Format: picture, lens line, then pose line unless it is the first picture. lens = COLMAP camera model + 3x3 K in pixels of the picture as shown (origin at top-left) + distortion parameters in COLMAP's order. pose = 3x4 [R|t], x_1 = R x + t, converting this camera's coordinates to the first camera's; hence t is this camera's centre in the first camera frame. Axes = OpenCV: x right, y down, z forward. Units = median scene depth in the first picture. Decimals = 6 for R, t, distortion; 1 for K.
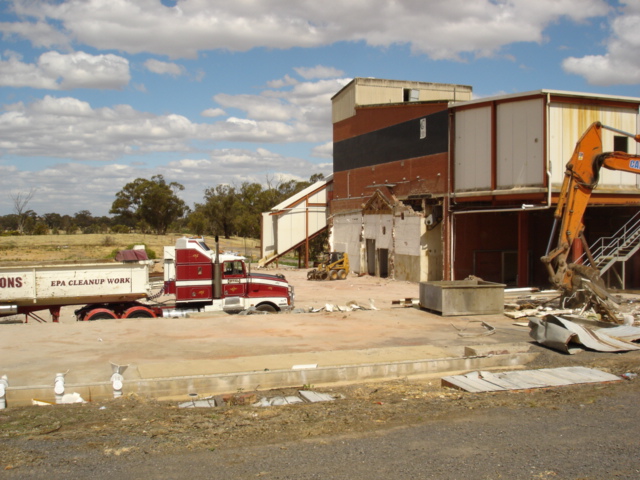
lens RADIAL K [[731.0, 0, 320.0], [0, 731.0, 240.0], [0, 0, 1]] dist [-0.053841, -0.187708]
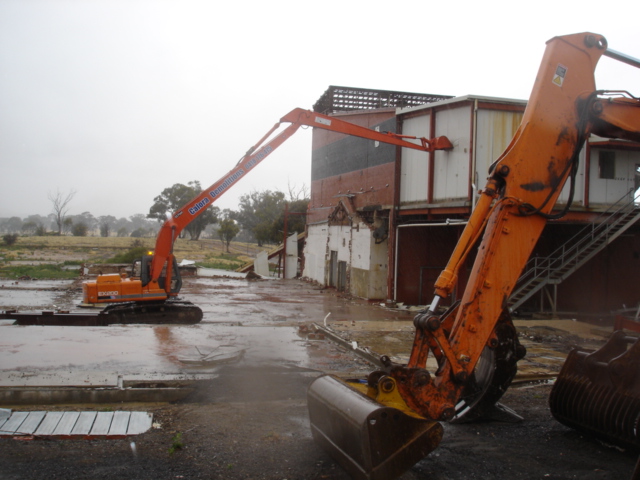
lens RADIAL K [[731.0, 0, 320.0], [0, 731.0, 240.0], [0, 0, 1]] dist [-0.053841, -0.187708]
pose [[0.996179, 0.034846, -0.080079, 0.135976], [-0.036002, 0.999267, -0.013046, -0.002699], [0.079565, 0.015879, 0.996703, 0.041449]]
